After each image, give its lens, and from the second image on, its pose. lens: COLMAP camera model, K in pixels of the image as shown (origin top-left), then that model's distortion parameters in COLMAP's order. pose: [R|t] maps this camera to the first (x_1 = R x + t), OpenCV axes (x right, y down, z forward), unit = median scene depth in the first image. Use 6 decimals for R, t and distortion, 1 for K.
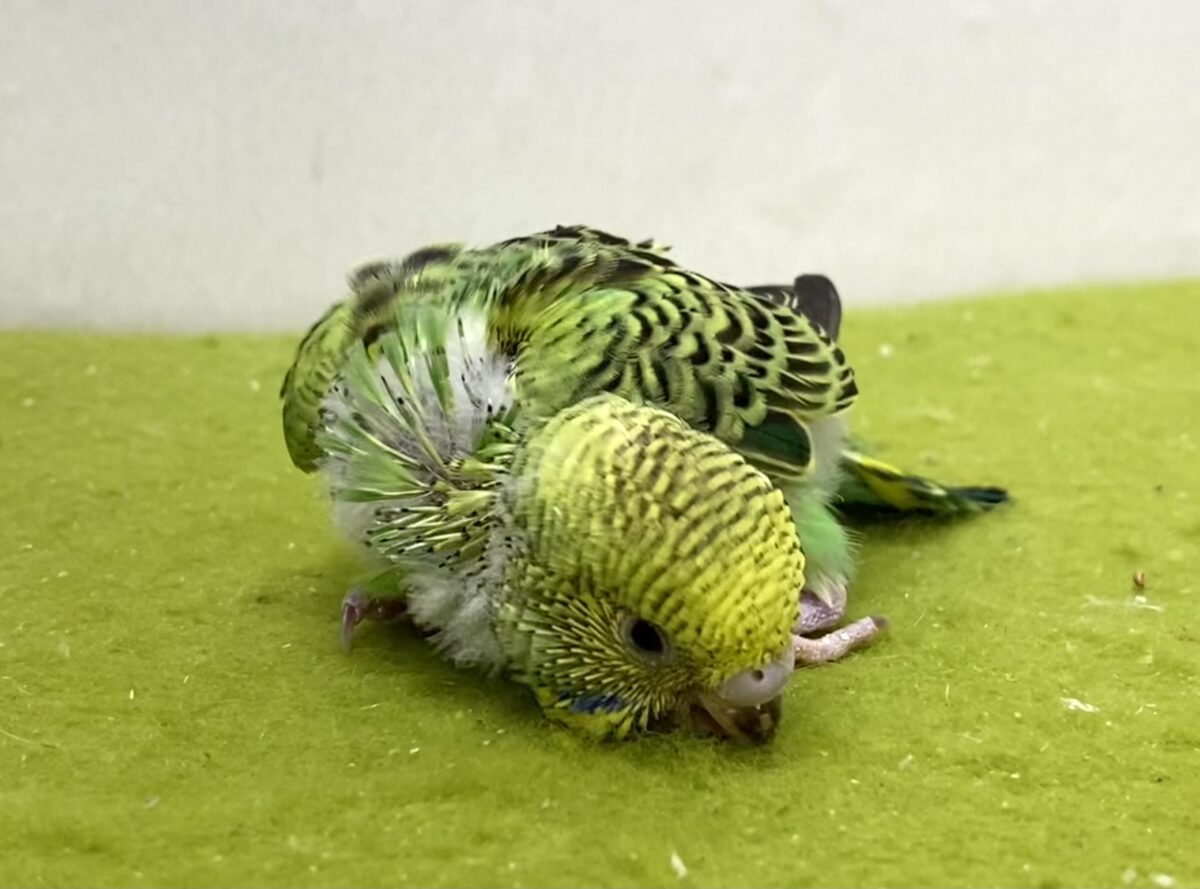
lens RADIAL K [[1876.1, 0, 600.0], [0, 1876.1, 445.1], [0, 0, 1]] dist [0.118679, 0.000000]
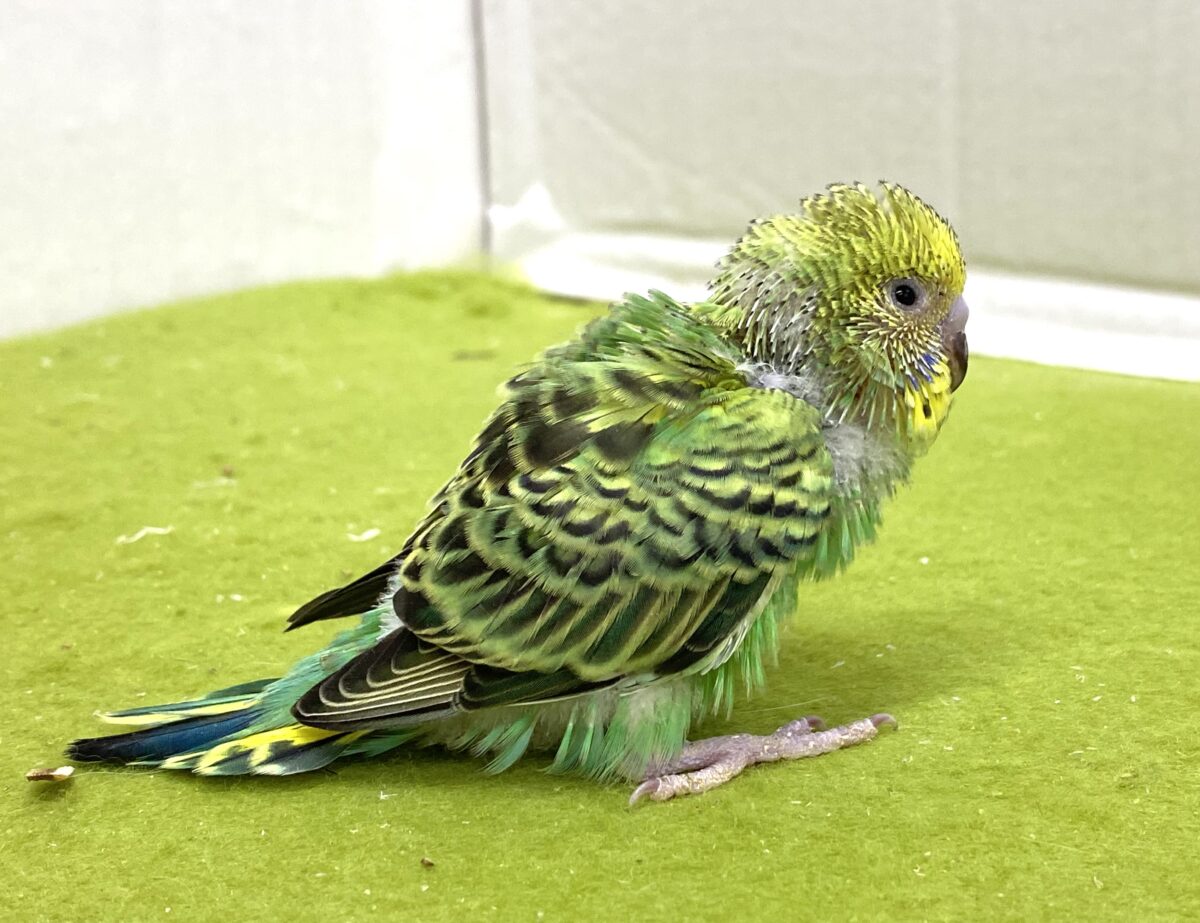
lens RADIAL K [[1857.4, 0, 599.9], [0, 1857.4, 463.6], [0, 0, 1]] dist [-0.039503, 0.000000]
pose [[0.894547, -0.170598, 0.413138, -0.087915], [0.170419, 0.984654, 0.037594, 0.054217], [-0.413212, 0.036777, 0.909892, -0.581412]]
